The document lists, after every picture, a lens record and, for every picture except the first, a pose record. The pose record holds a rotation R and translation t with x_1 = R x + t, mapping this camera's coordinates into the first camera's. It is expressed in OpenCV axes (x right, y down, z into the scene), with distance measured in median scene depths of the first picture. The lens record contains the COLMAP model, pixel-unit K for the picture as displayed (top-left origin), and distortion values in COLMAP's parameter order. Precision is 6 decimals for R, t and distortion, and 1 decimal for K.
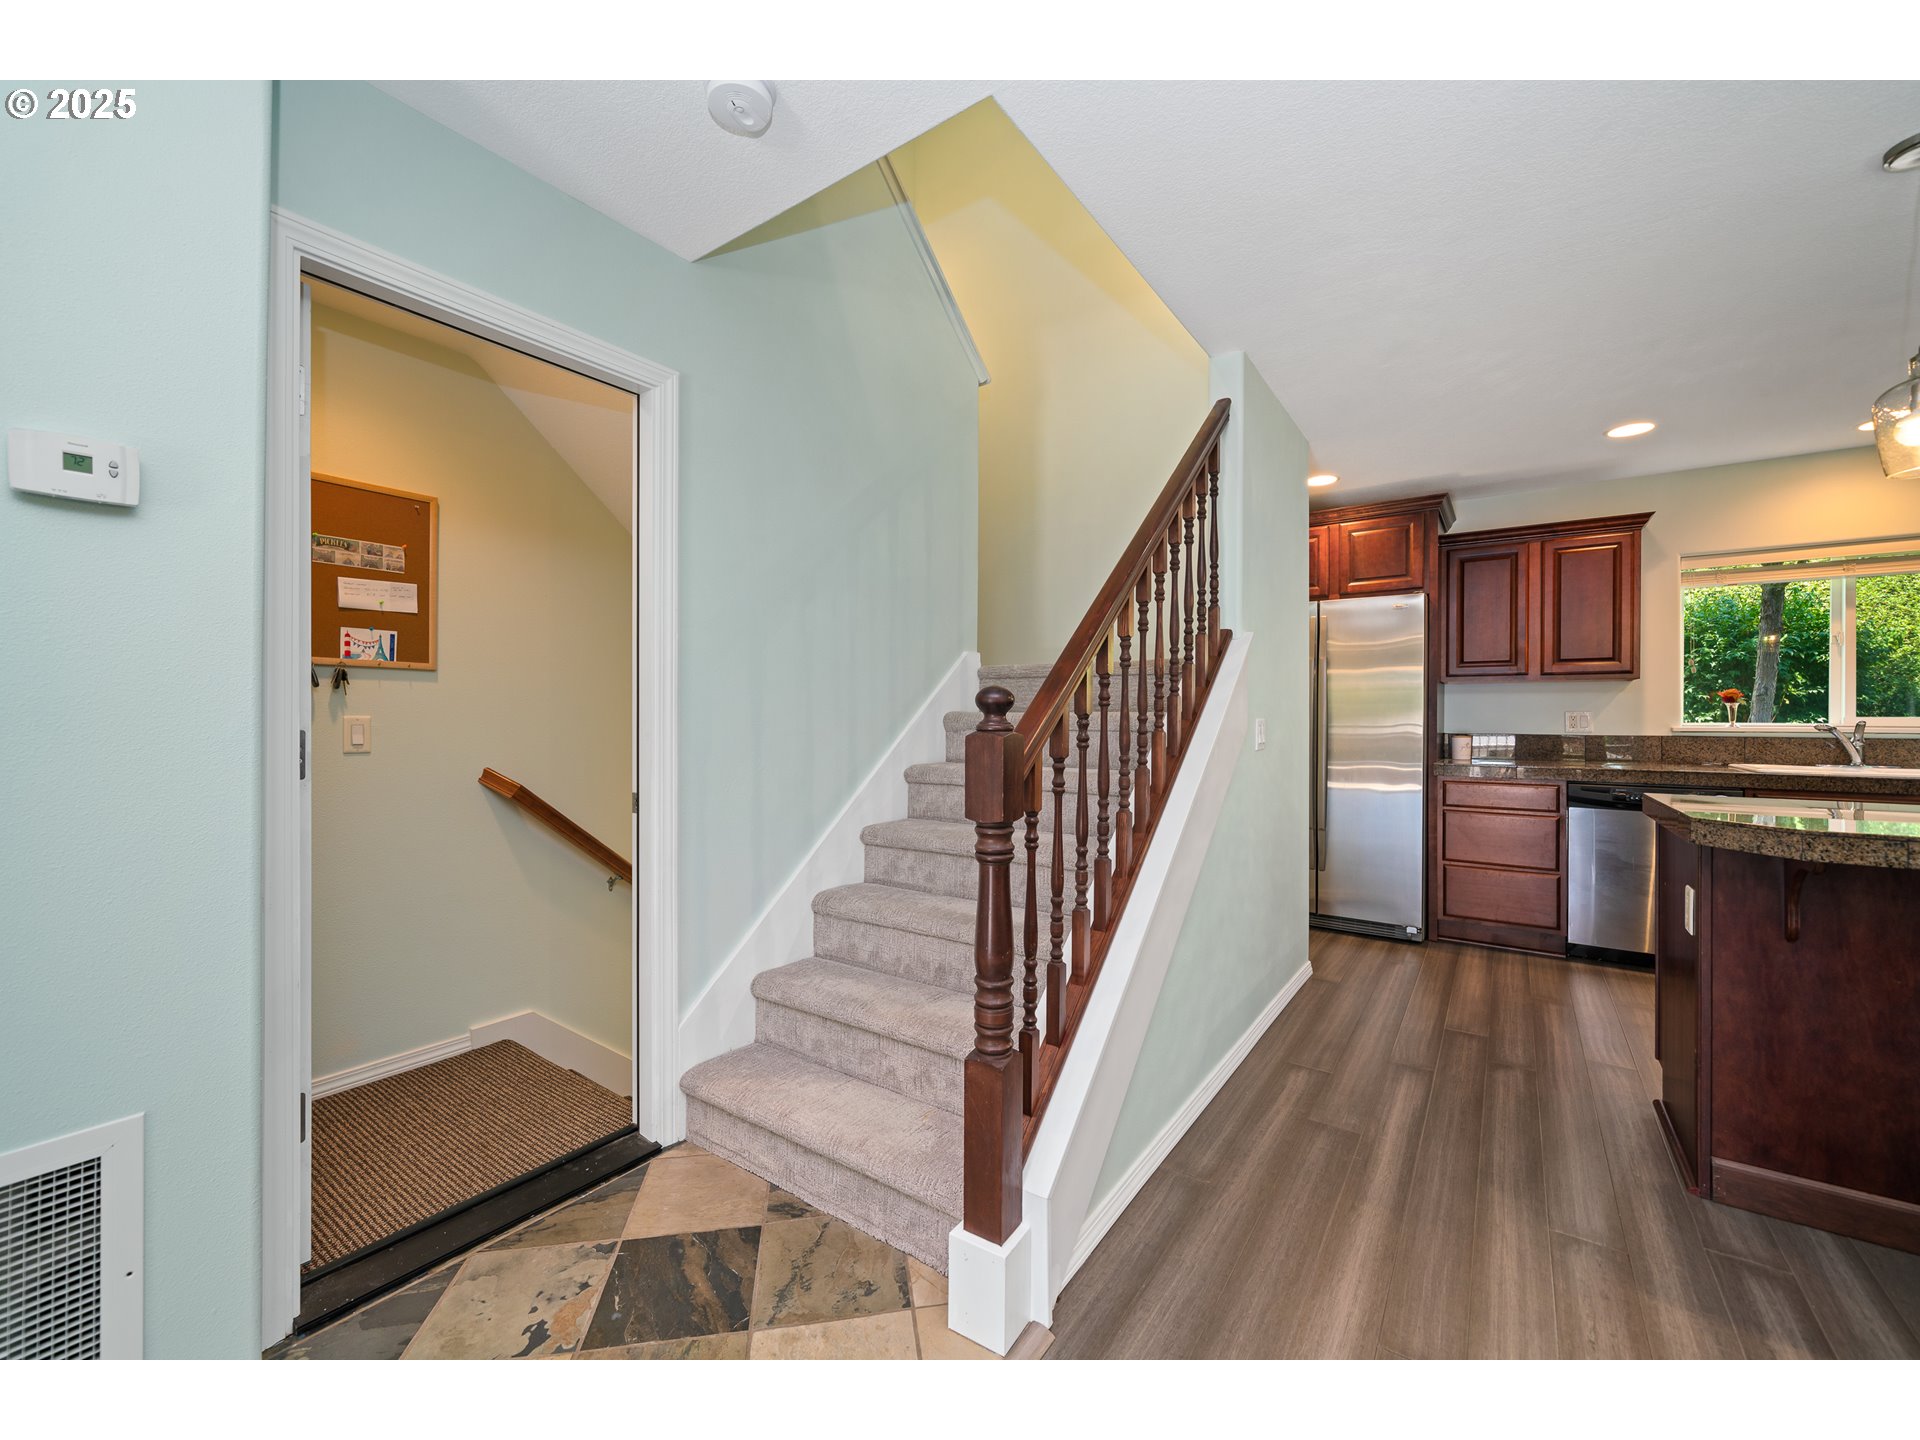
lens RADIAL K [[769.0, 0, 960.0], [0, 769.0, 720.0], [0, 0, 1]] dist [-0.002140, -0.000025]
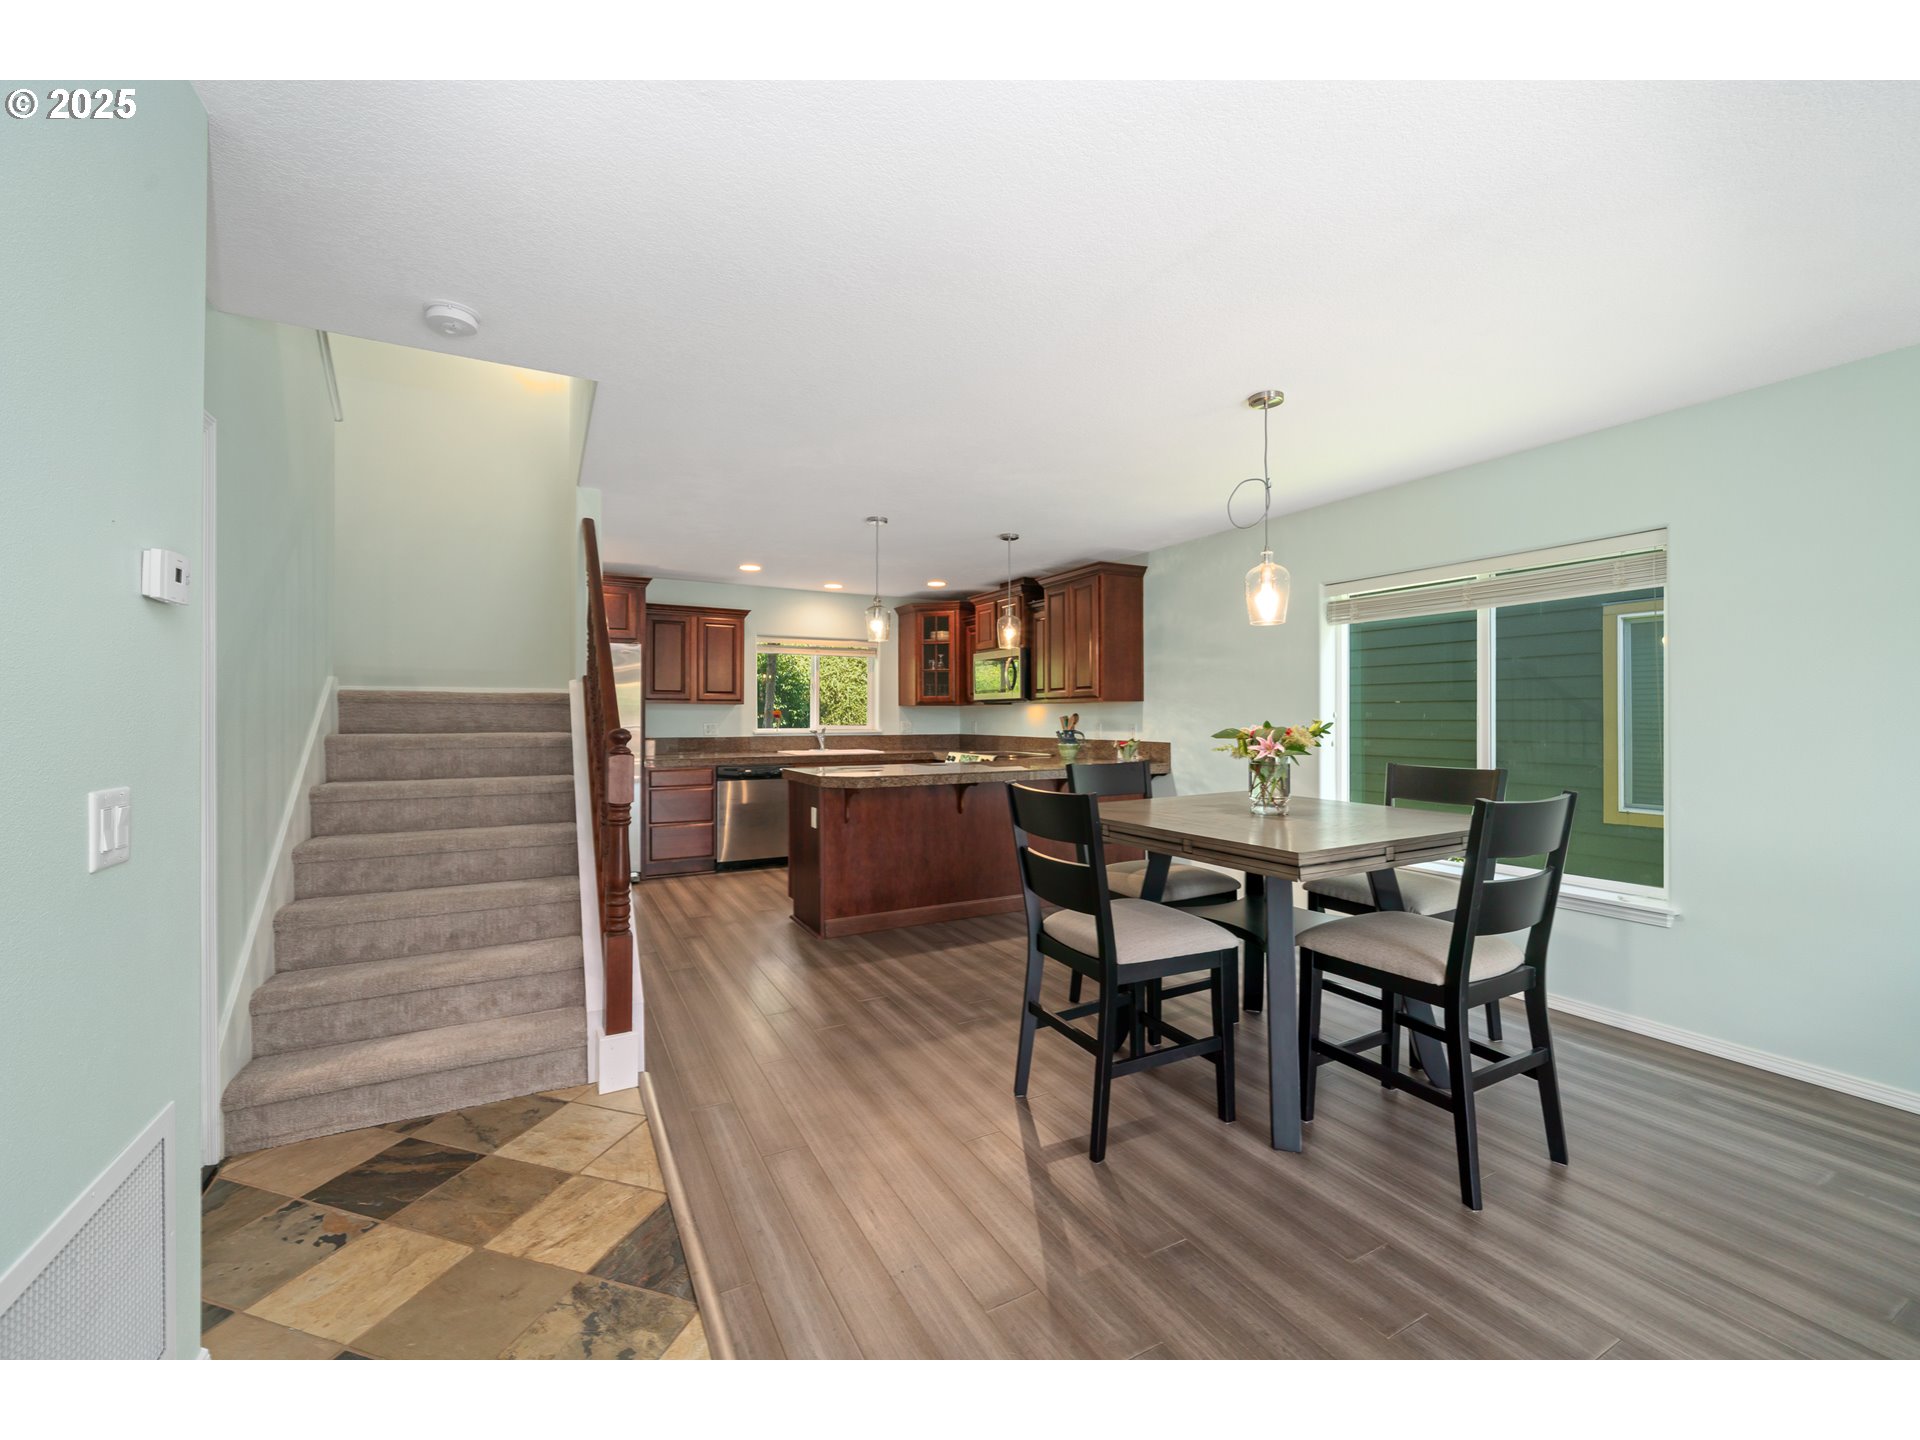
lens RADIAL K [[769.0, 0, 960.0], [0, 769.0, 720.0], [0, 0, 1]] dist [-0.002140, -0.000025]
pose [[0.429615, -0.007691, 0.902980, -0.524559], [0.006393, 0.999965, 0.005476, -0.027398], [-0.902990, 0.003420, 0.429649, -0.209499]]
